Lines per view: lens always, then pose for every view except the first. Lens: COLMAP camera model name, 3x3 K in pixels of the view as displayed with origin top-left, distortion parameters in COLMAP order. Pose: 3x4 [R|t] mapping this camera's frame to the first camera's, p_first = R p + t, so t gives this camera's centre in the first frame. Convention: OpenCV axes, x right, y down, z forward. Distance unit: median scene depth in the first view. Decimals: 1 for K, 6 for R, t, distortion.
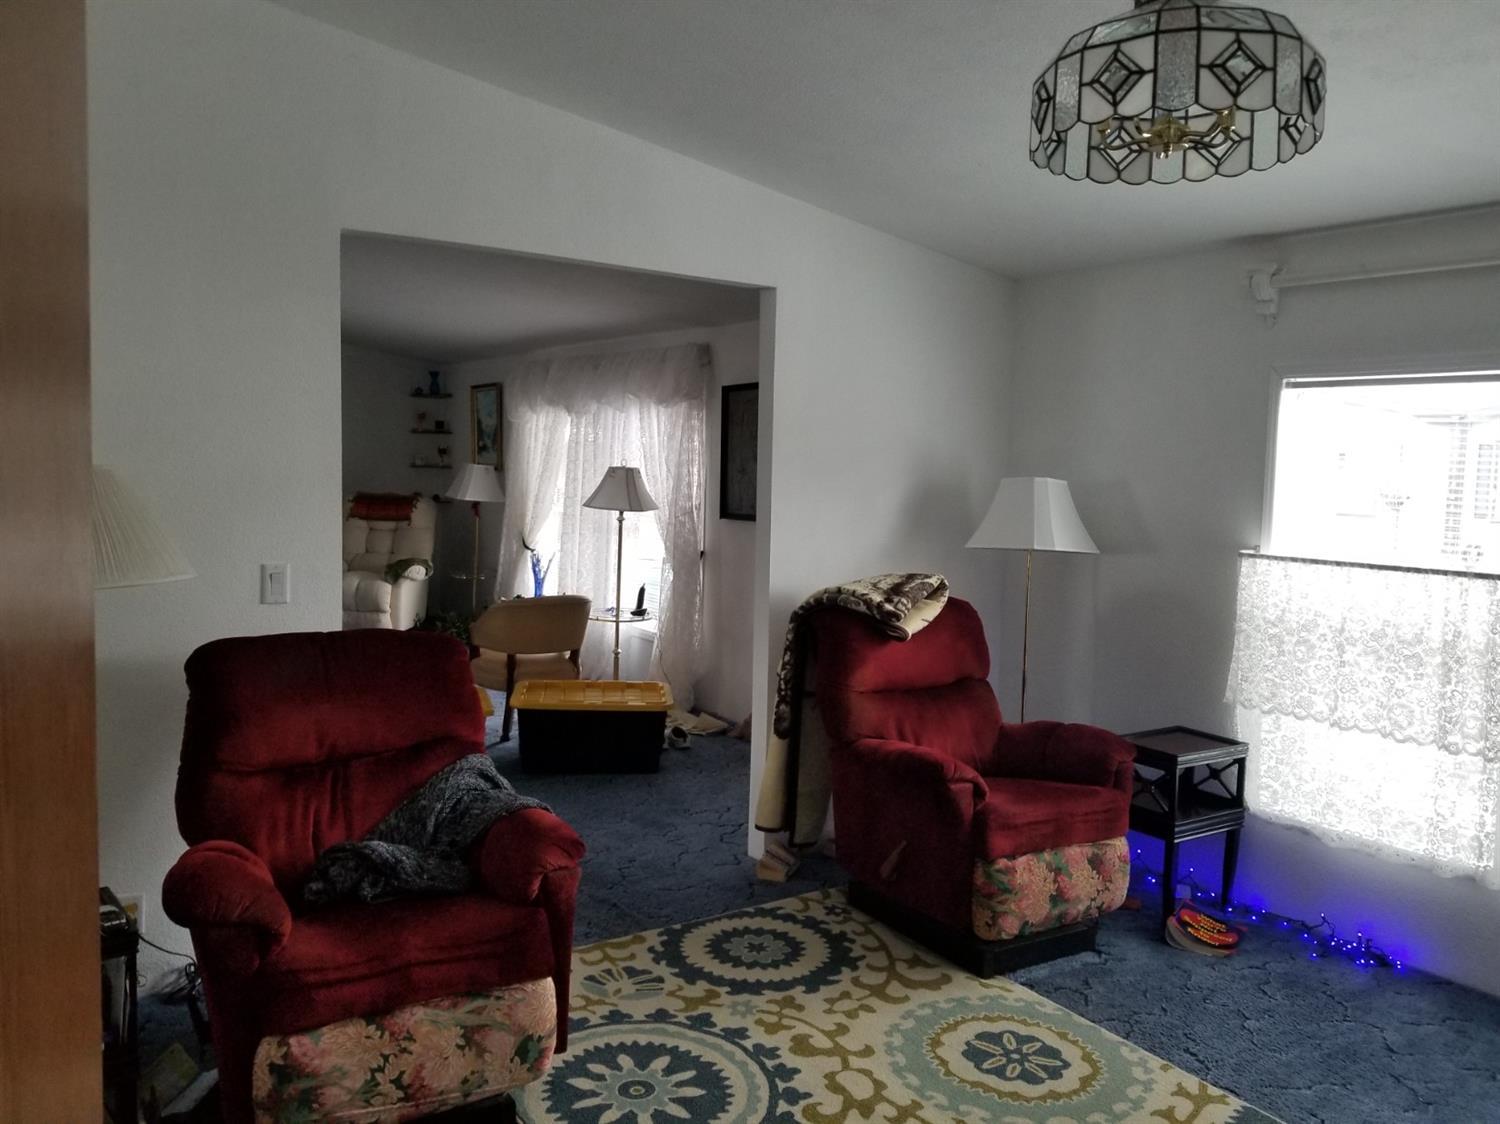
lens RADIAL K [[1171.5, 0, 740.9], [0, 1171.5, 540.8], [0, 0, 1]] dist [0.079115, -0.174585]
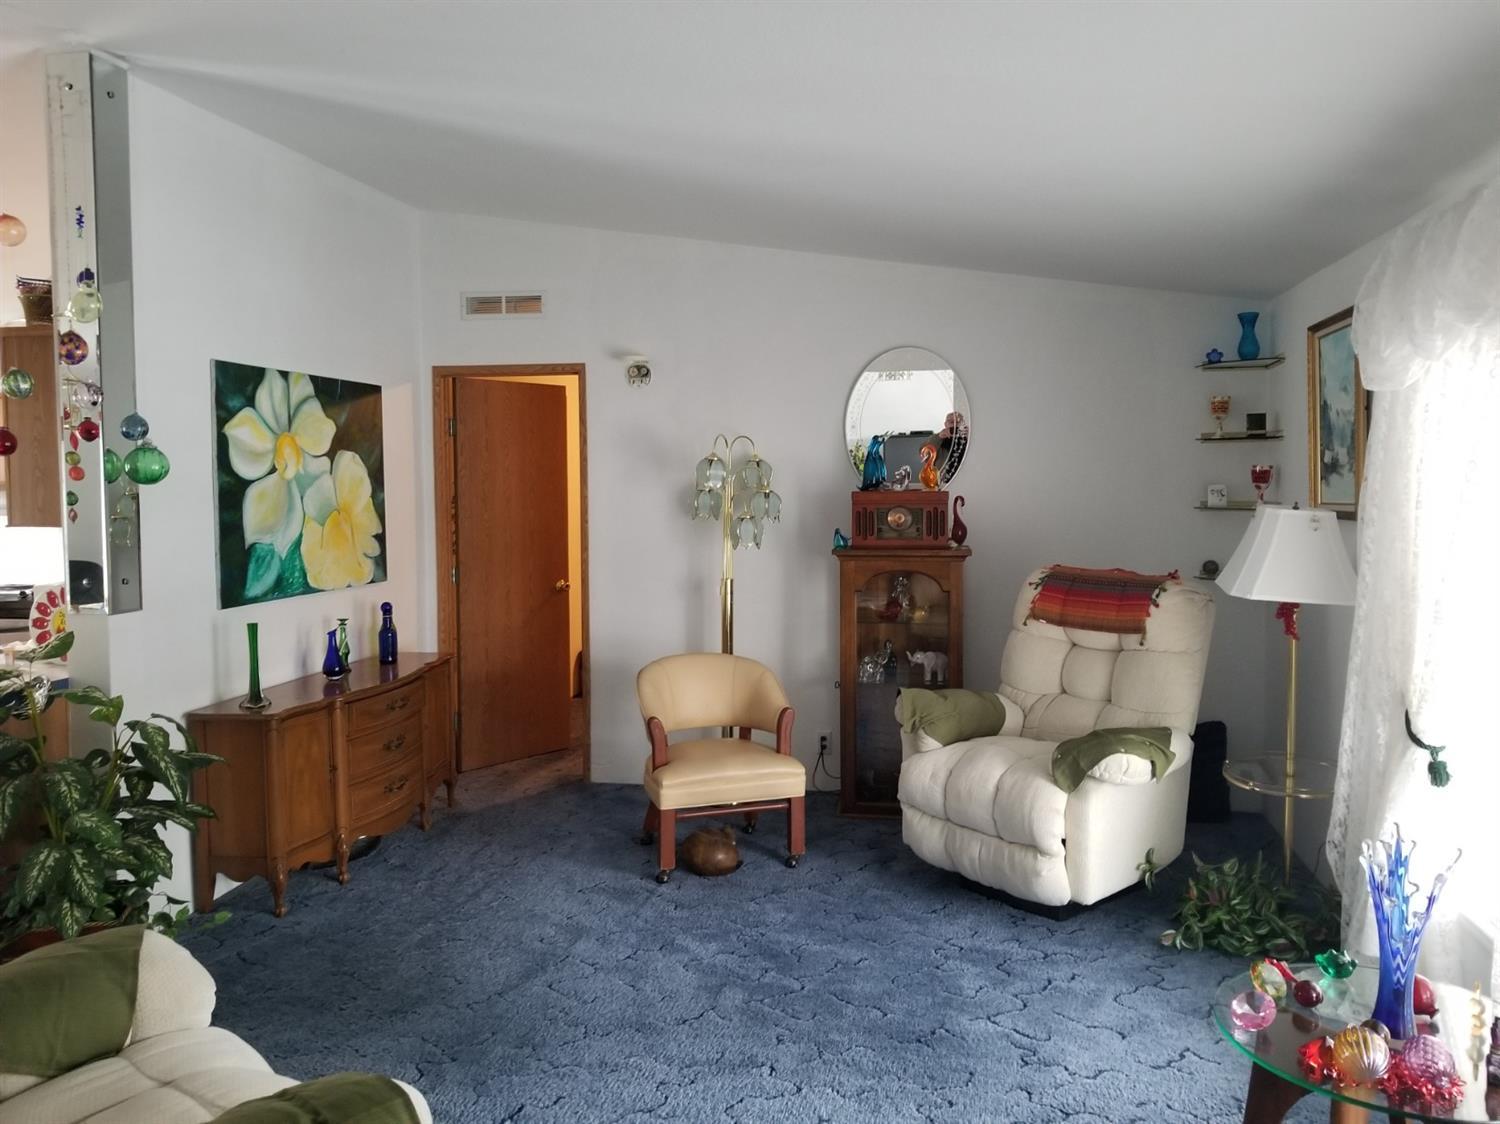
lens RADIAL K [[1171.5, 0, 740.9], [0, 1171.5, 540.8], [0, 0, 1]] dist [0.079115, -0.174585]
pose [[0.705297, 0.004062, -0.708900, -0.069426], [-0.017506, 0.999778, -0.011689, -0.045588], [0.708695, 0.020654, 0.705212, 0.574985]]
